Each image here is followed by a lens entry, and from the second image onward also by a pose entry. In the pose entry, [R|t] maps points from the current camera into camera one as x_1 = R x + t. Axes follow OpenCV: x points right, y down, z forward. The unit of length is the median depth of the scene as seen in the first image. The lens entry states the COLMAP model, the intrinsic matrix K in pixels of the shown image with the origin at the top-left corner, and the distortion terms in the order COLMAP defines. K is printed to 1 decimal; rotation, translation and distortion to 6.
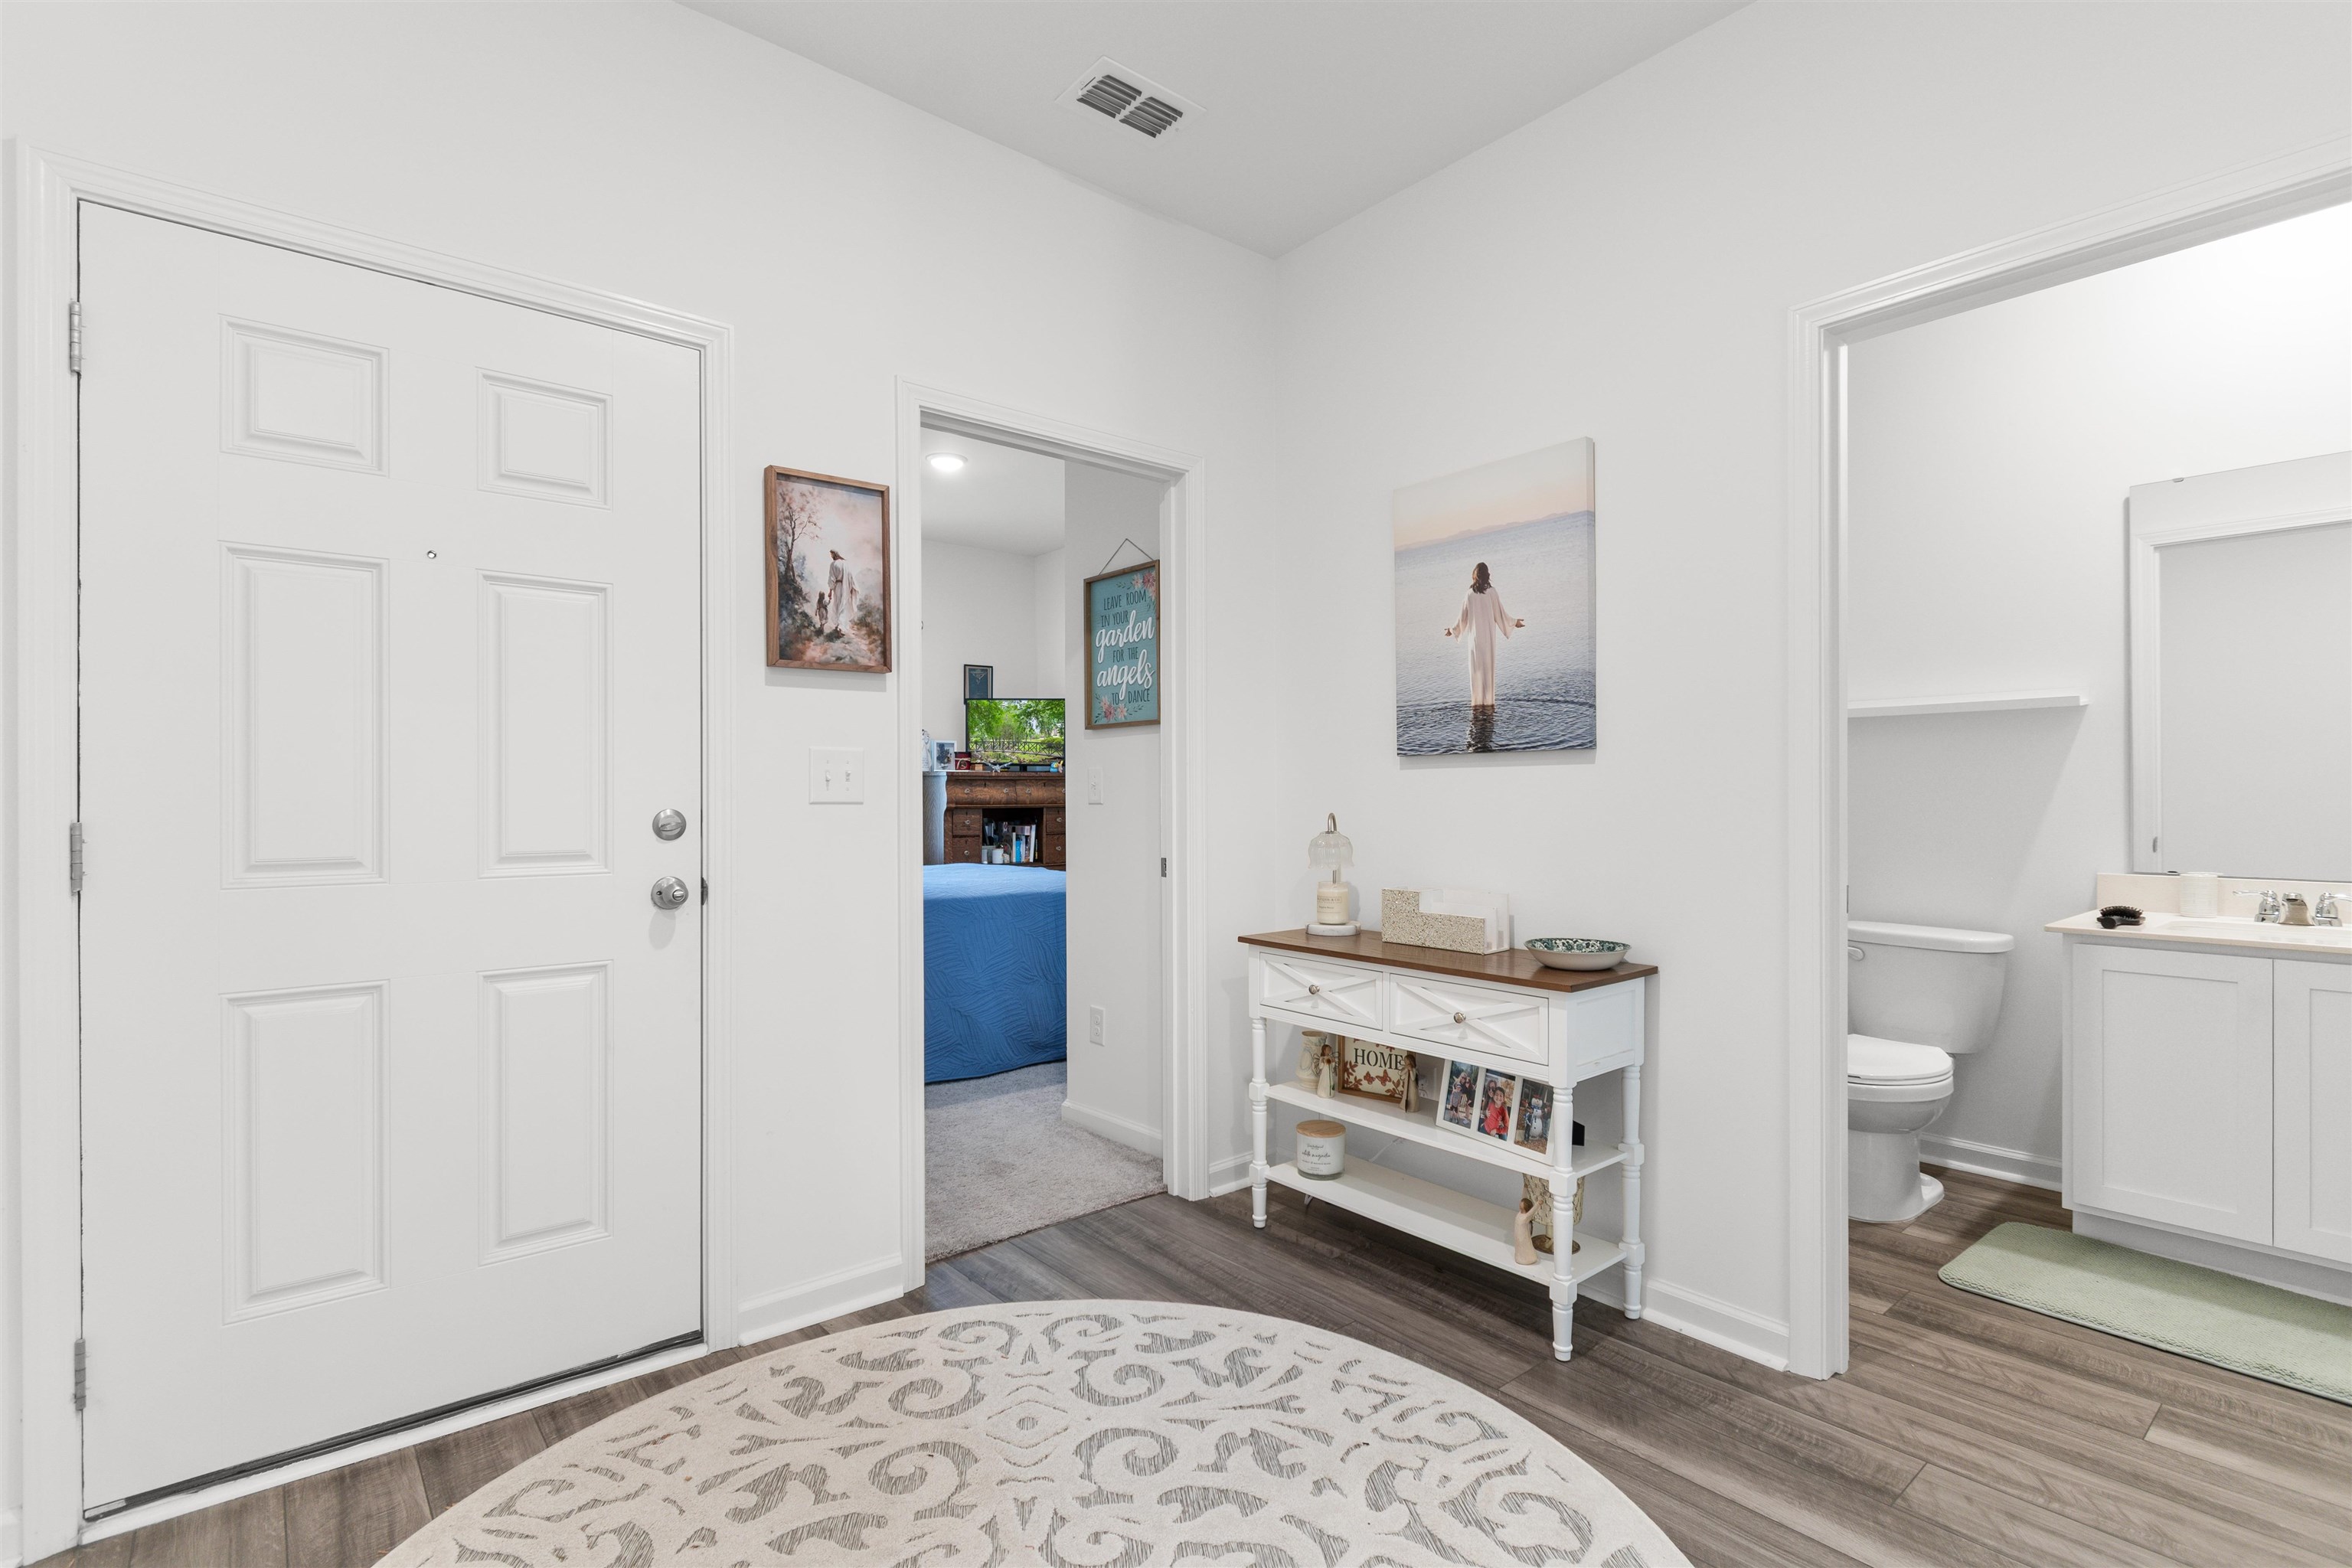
lens RADIAL K [[1096.9, 0, 1179.8], [0, 1096.9, 788.2], [0, 0, 1]] dist [-0.000457, -0.001220]
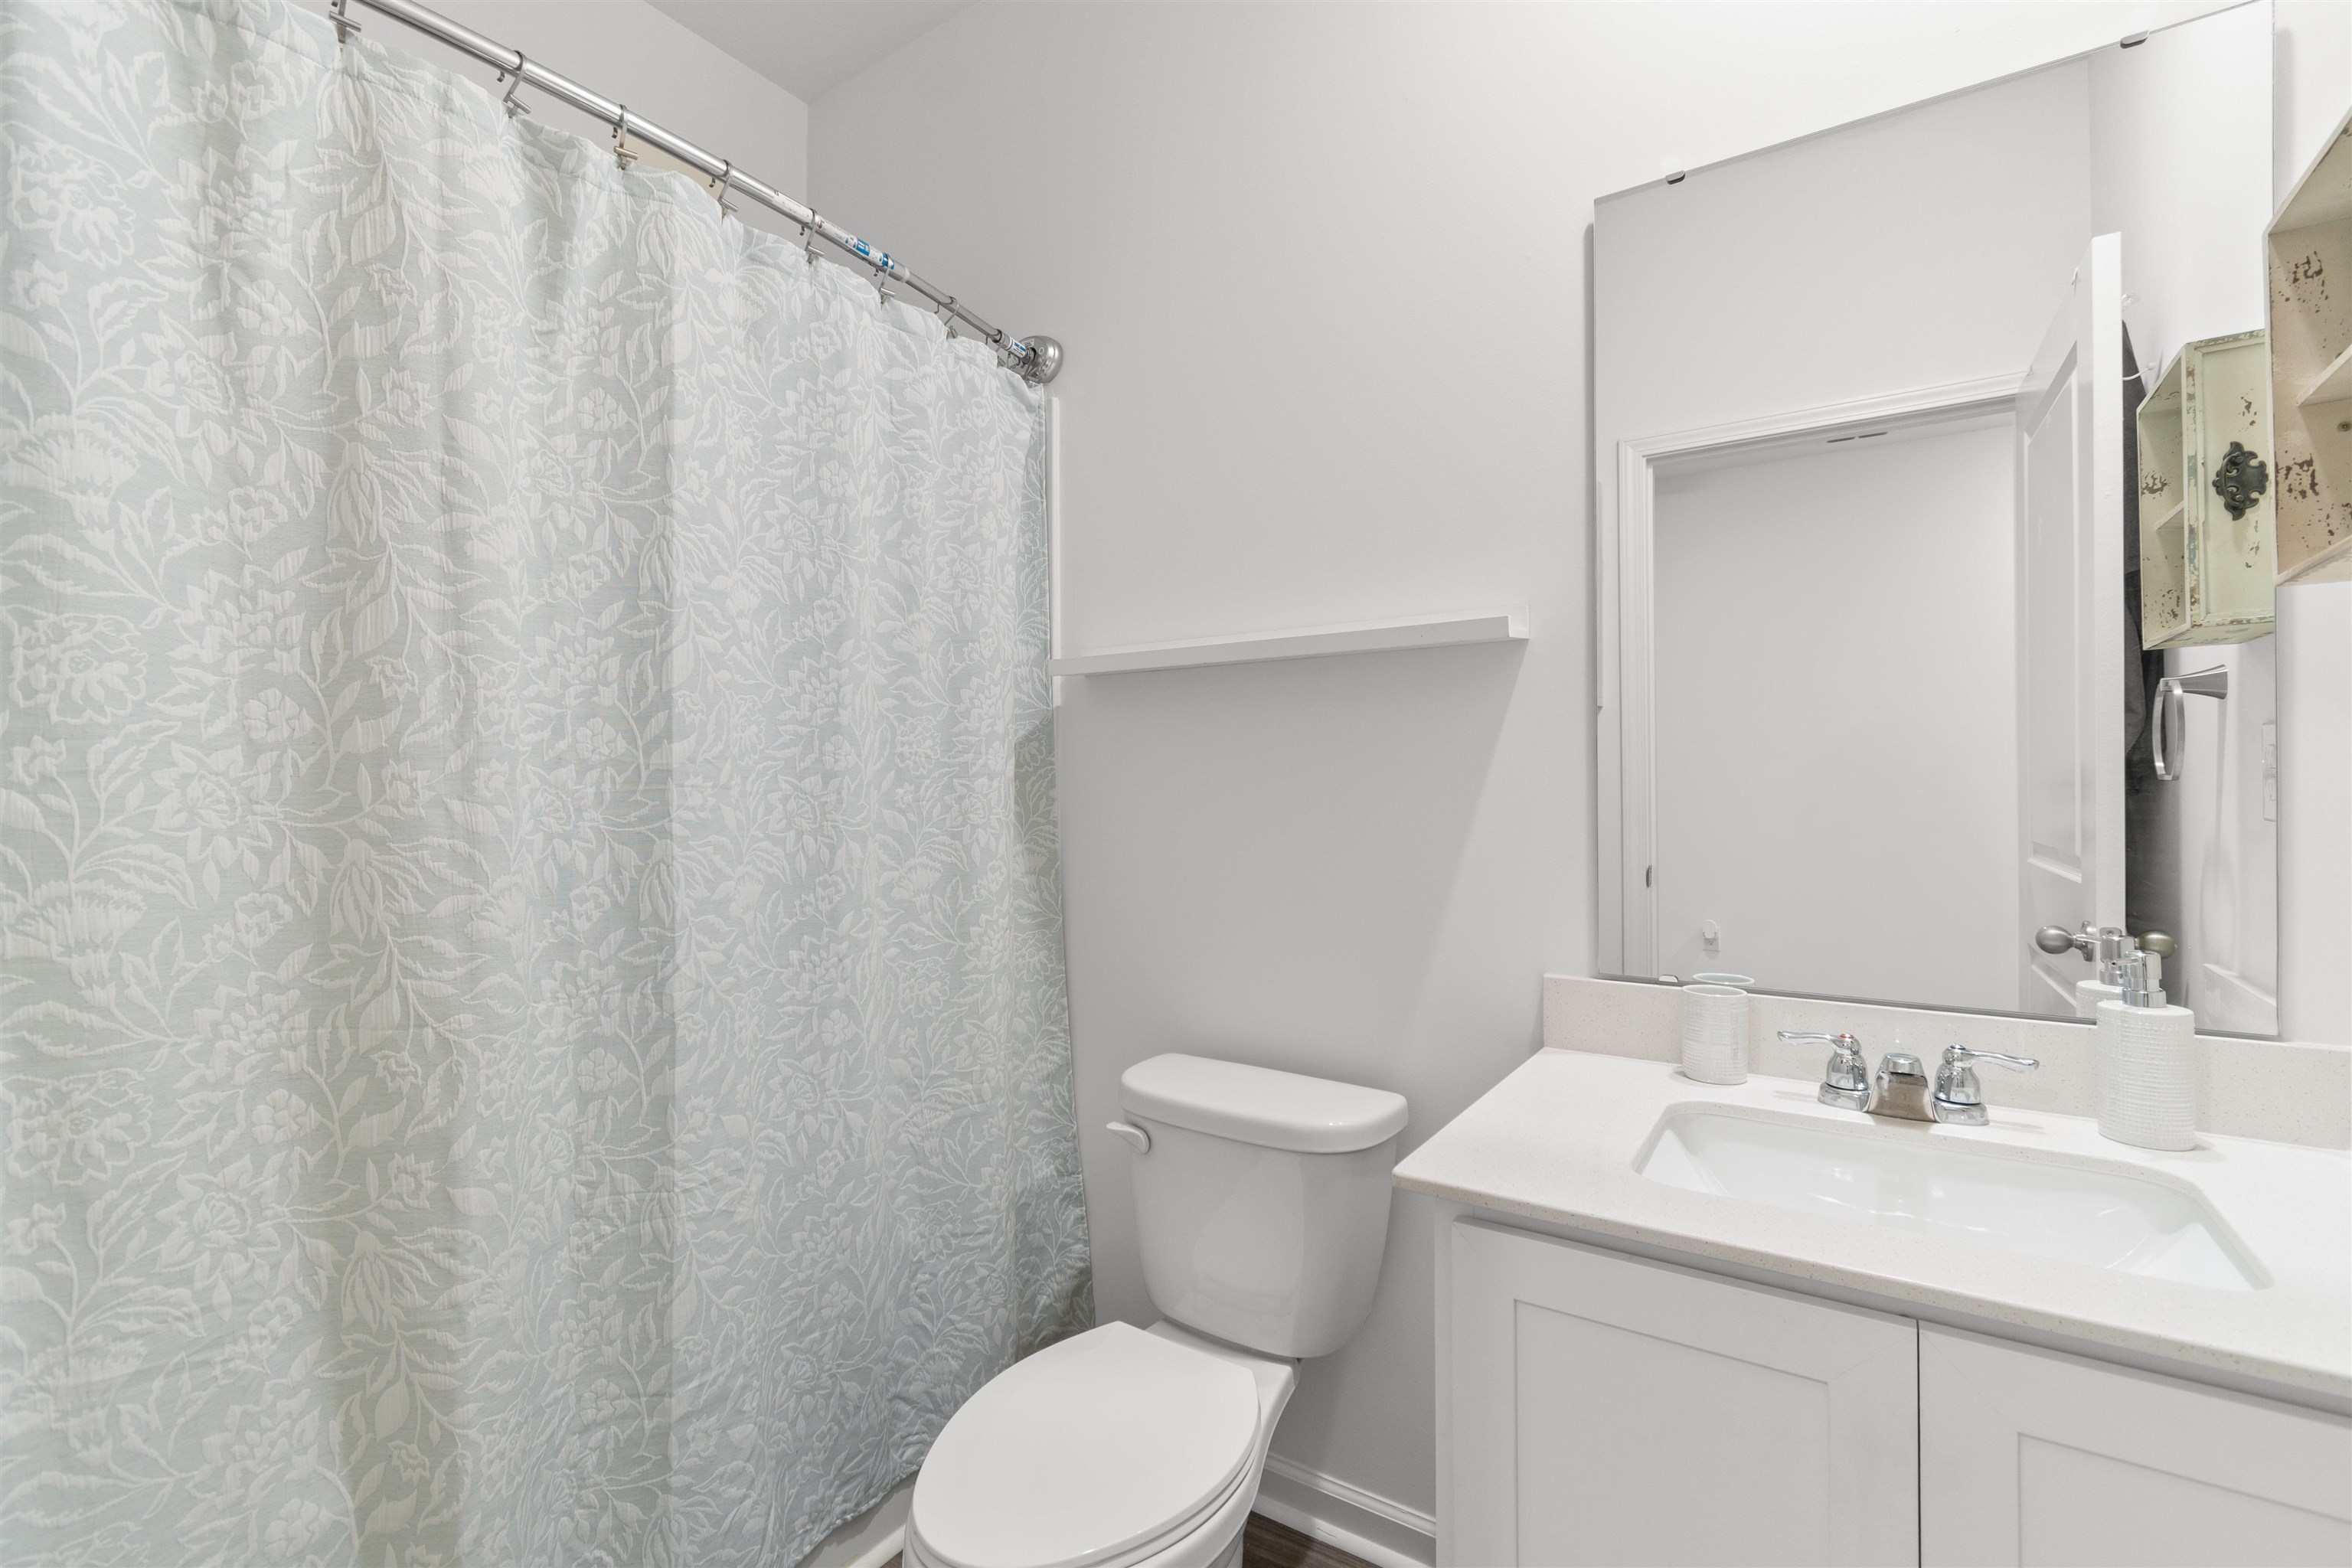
lens RADIAL K [[1025.5, 0, 1178.4], [0, 1025.5, 786.7], [0, 0, 1]] dist [0.001619, -0.000079]
pose [[0.958779, 0.000069, 0.284152, 0.549416], [0.002020, 0.999973, -0.007057, -0.006032], [-0.284145, 0.007340, 0.958753, 0.604426]]
